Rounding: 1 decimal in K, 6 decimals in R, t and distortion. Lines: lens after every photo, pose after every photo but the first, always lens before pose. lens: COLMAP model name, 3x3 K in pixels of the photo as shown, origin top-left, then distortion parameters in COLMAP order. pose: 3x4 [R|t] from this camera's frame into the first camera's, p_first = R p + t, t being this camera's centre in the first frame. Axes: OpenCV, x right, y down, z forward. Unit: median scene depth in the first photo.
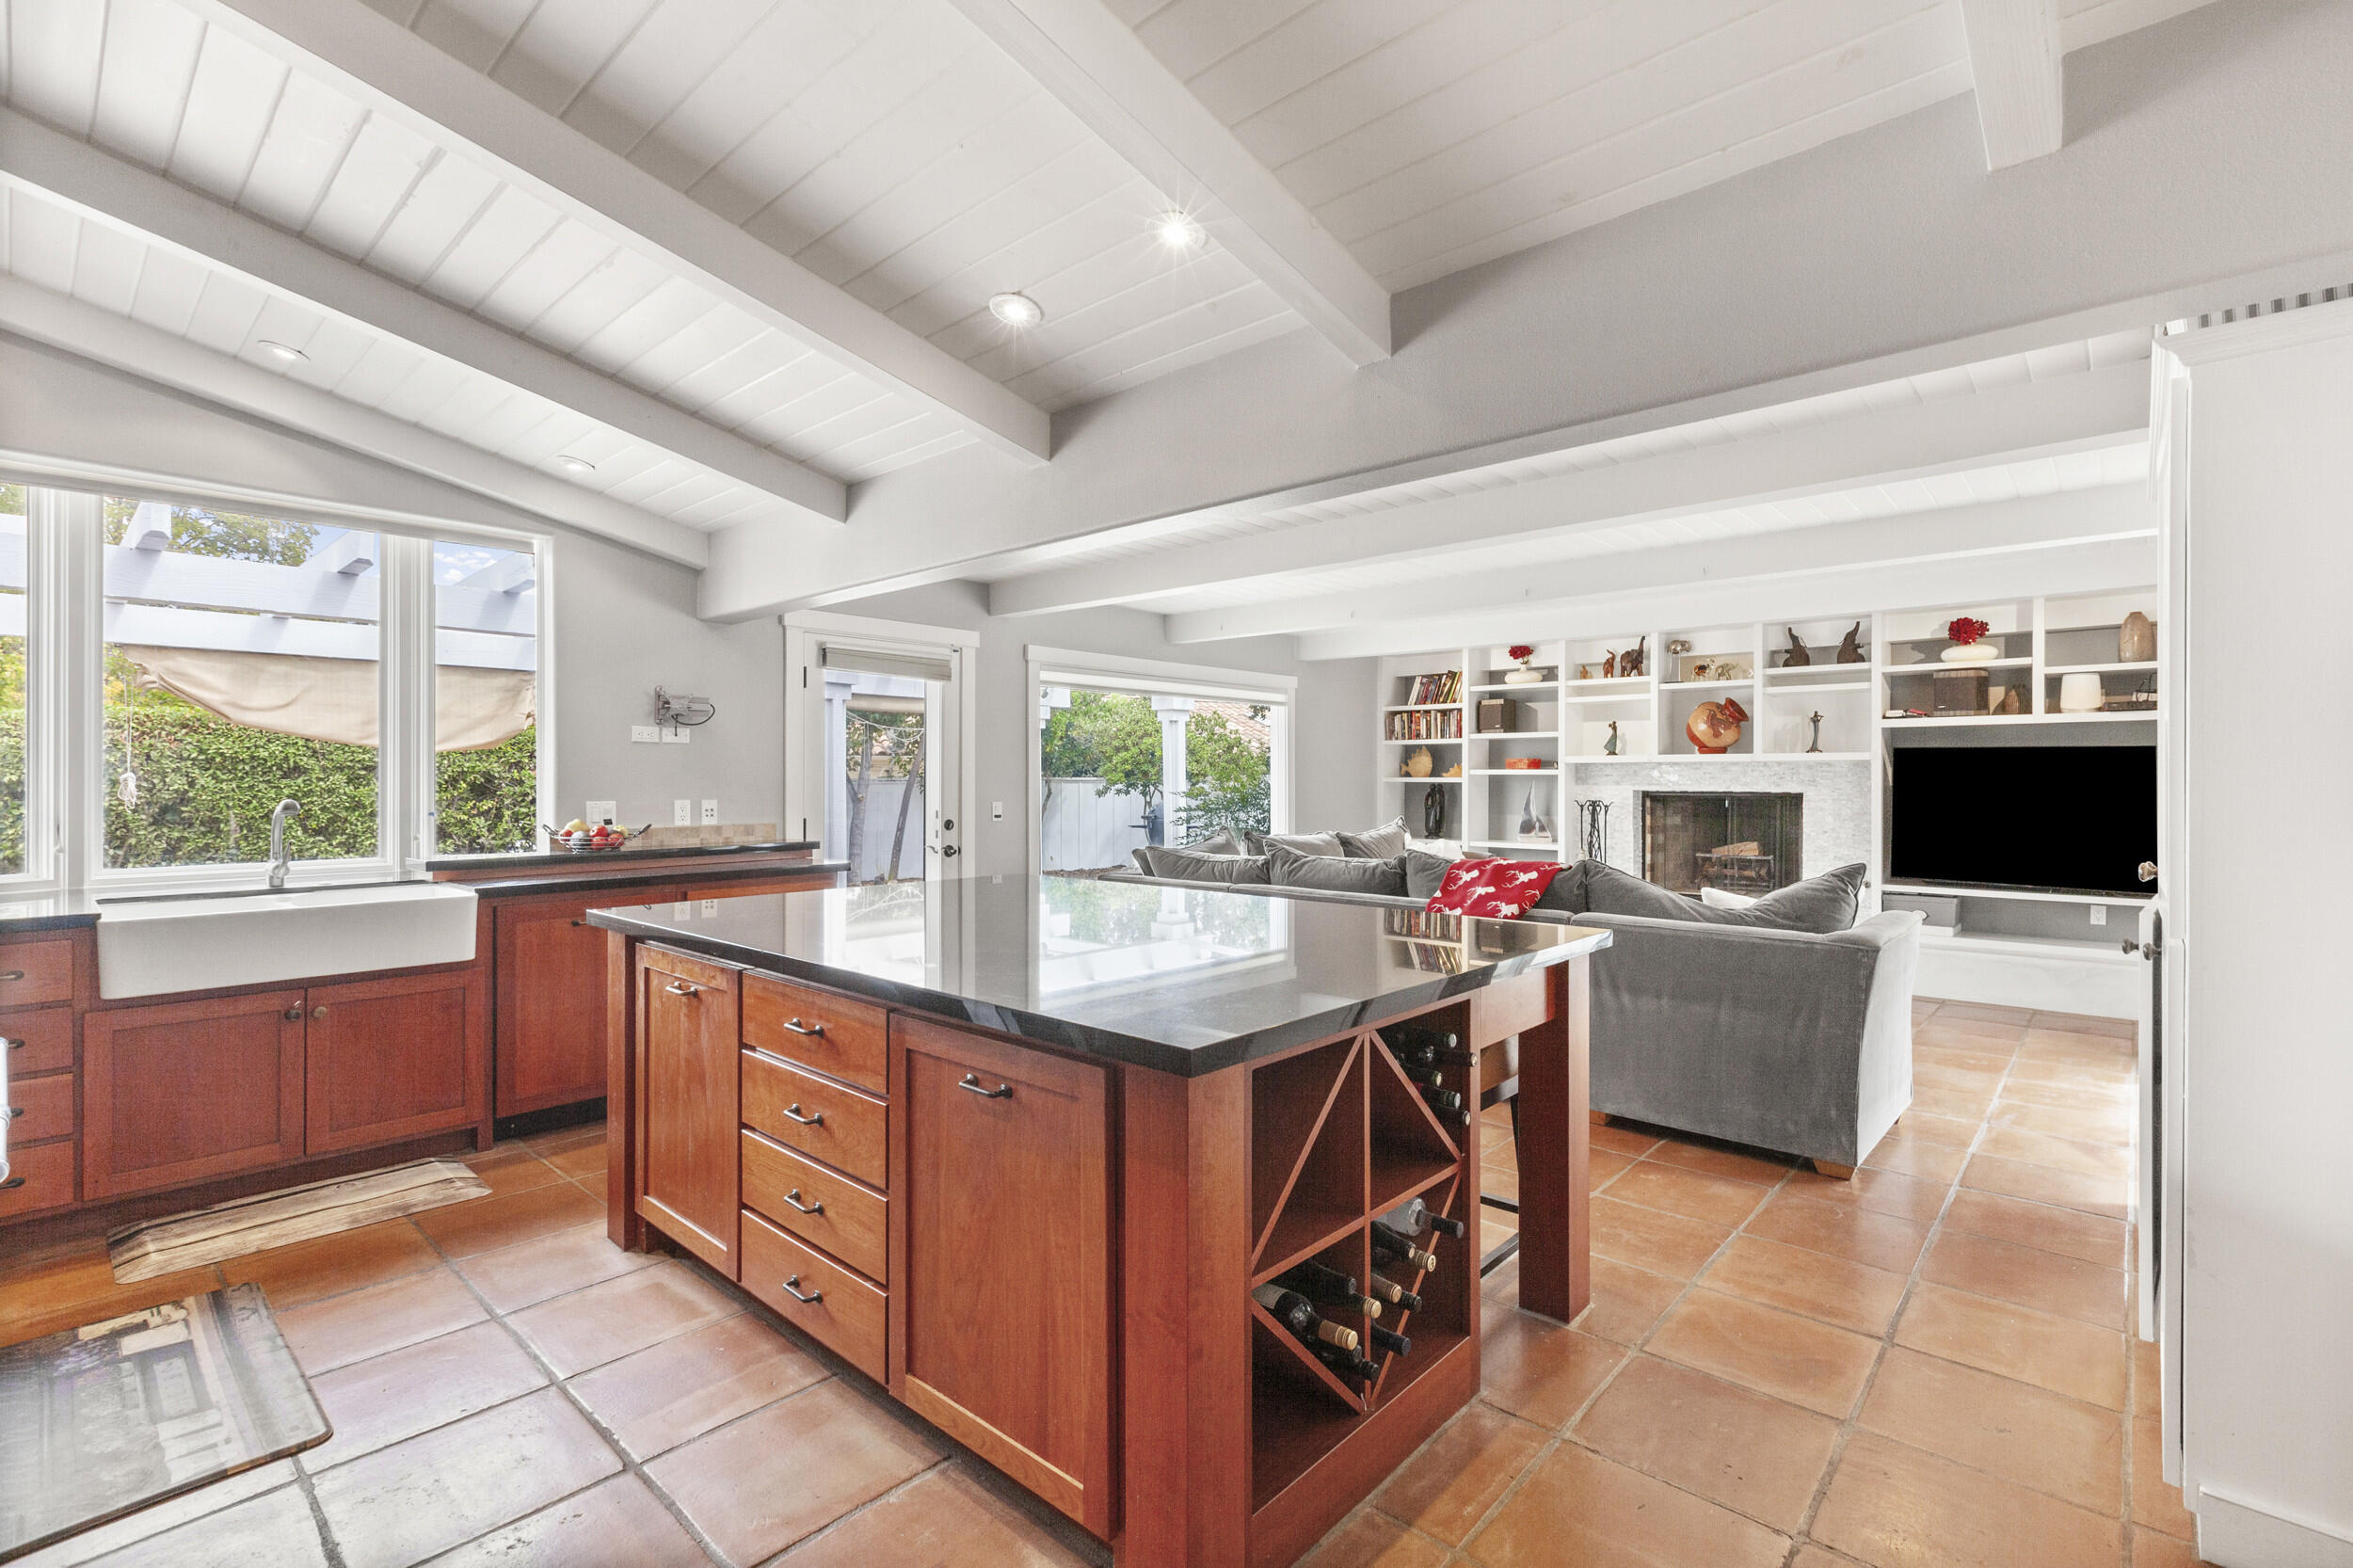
lens RADIAL K [[1056.9, 0, 1191.8], [0, 1056.9, 777.3], [0, 0, 1]] dist [-0.000800, 0.000134]
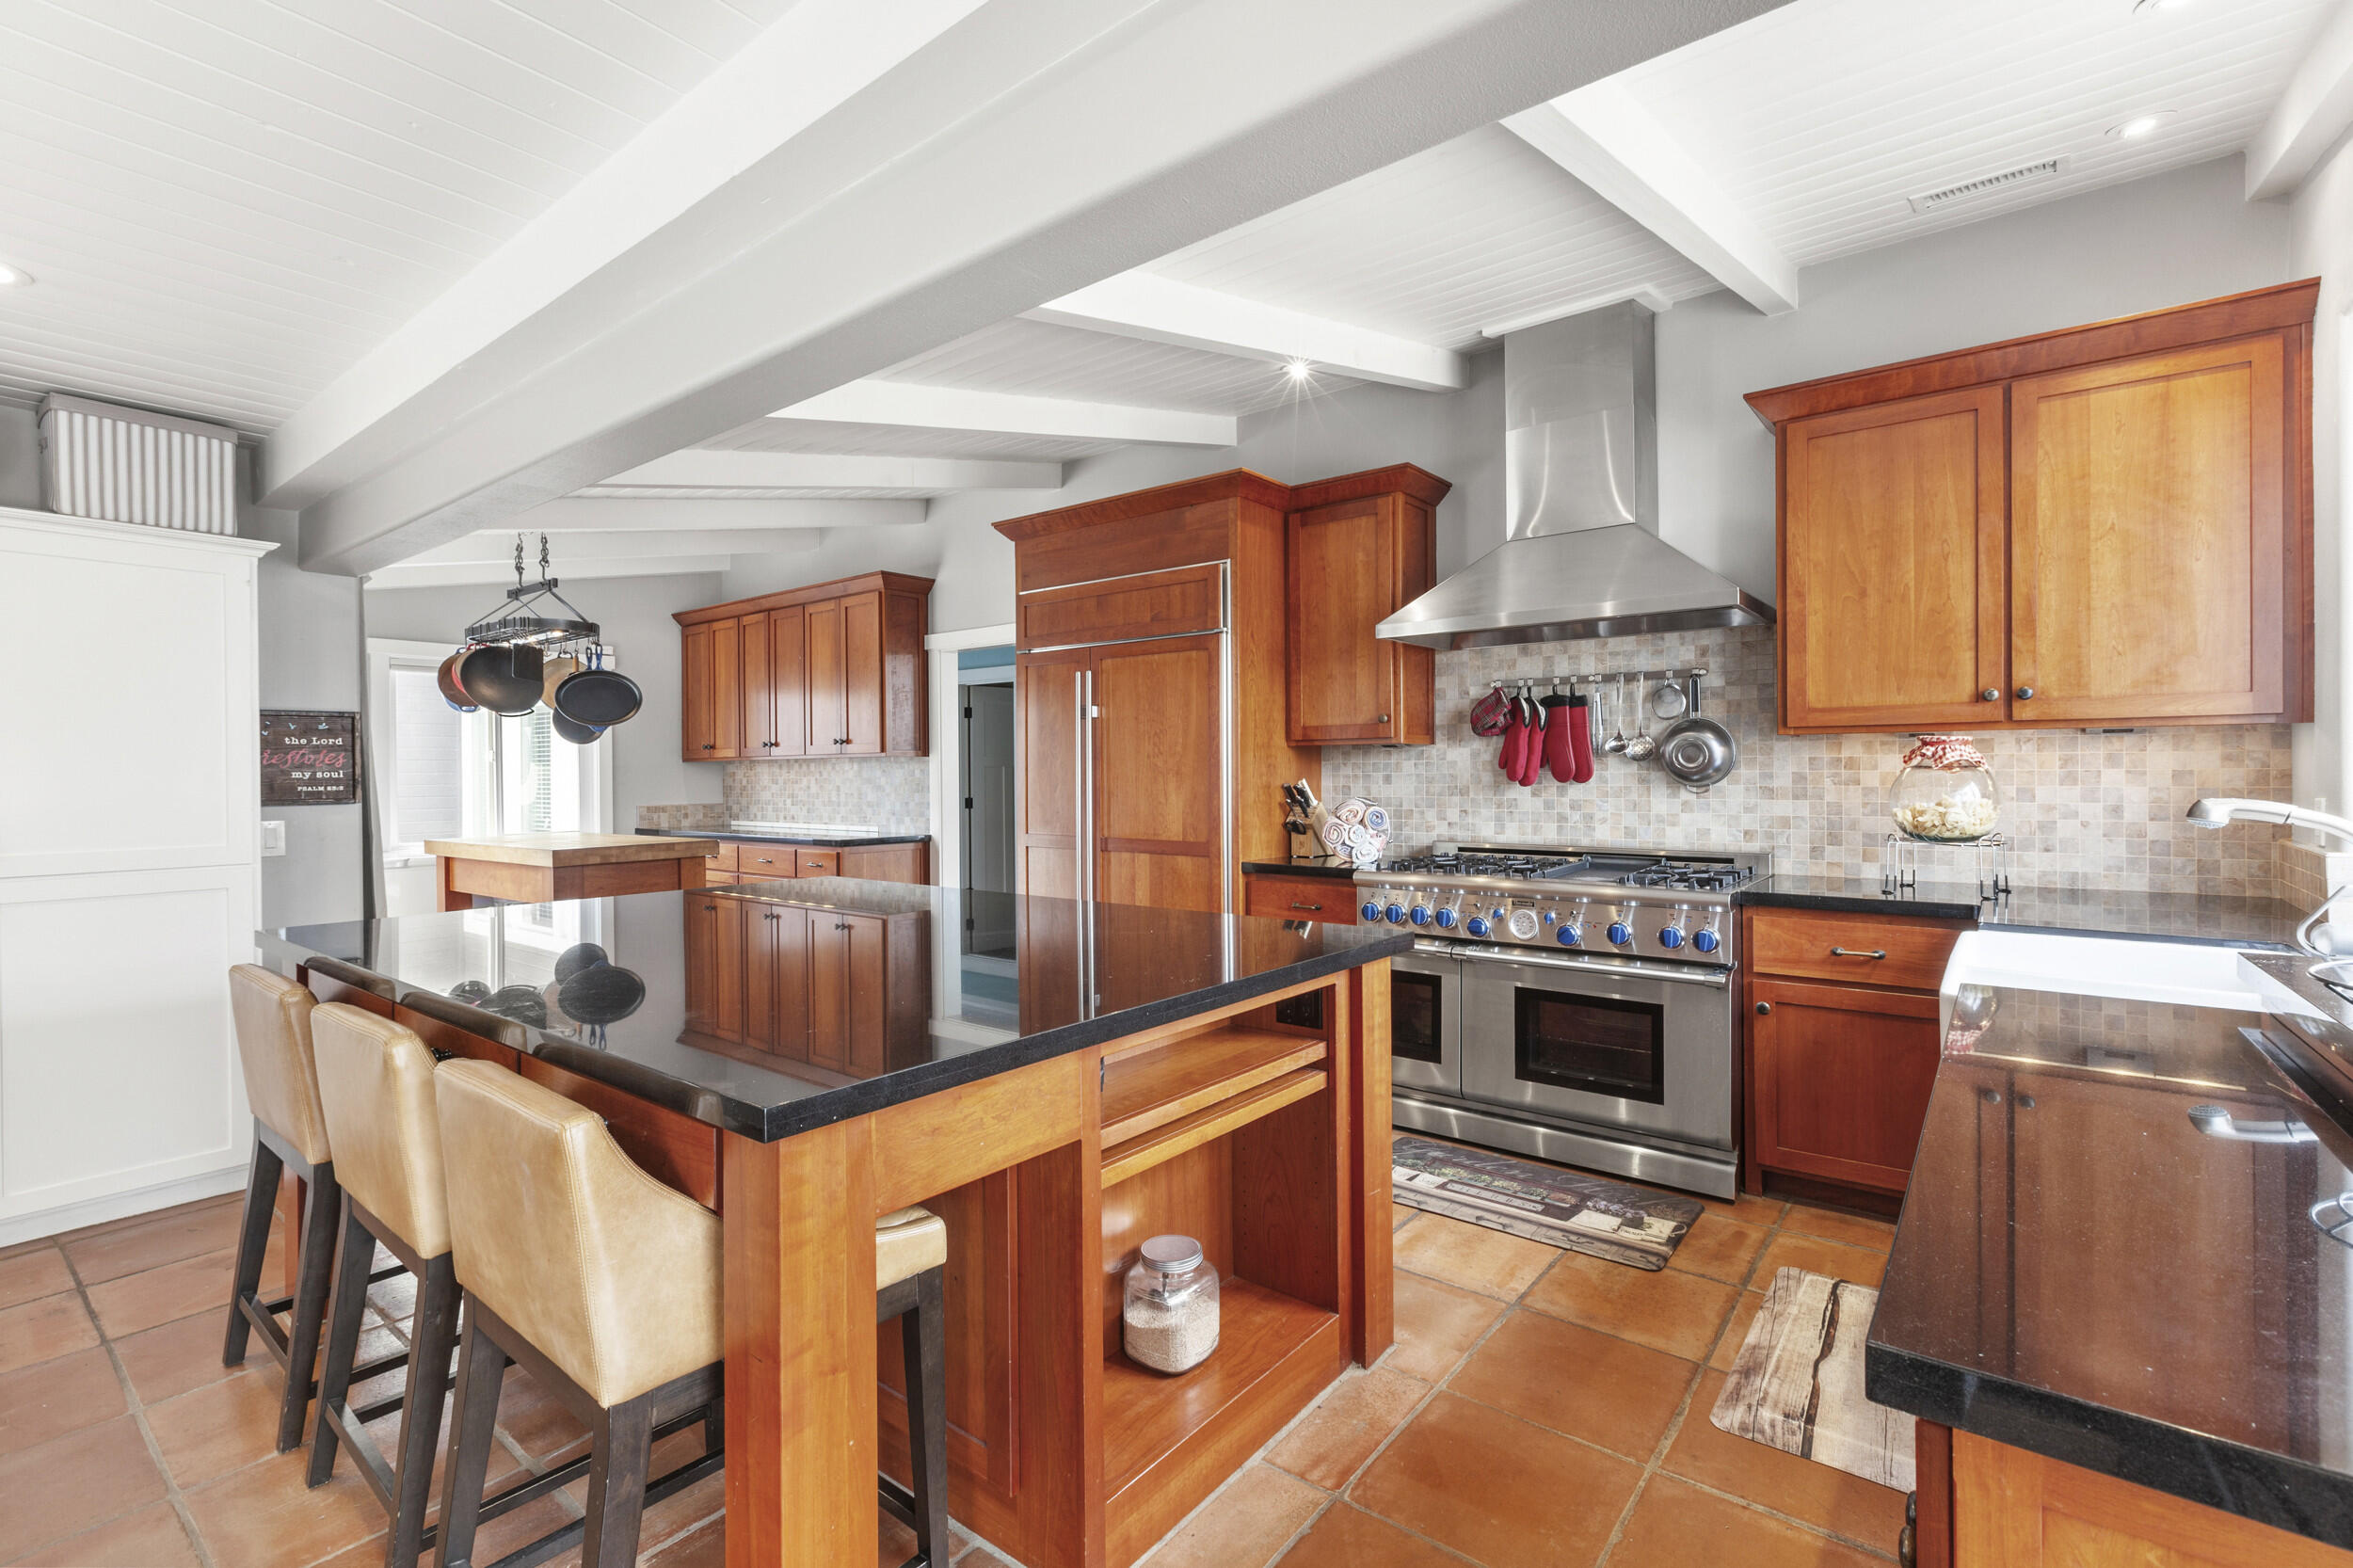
lens RADIAL K [[1047.2, 0, 1205.3], [0, 1047.2, 770.9], [0, 0, 1]] dist [0.000099, 0.000186]
pose [[-0.996951, 0.006666, -0.077749, -0.231876], [0.006868, 0.999974, -0.002327, 0.003387], [0.077731, -0.002854, -0.996970, 1.164204]]
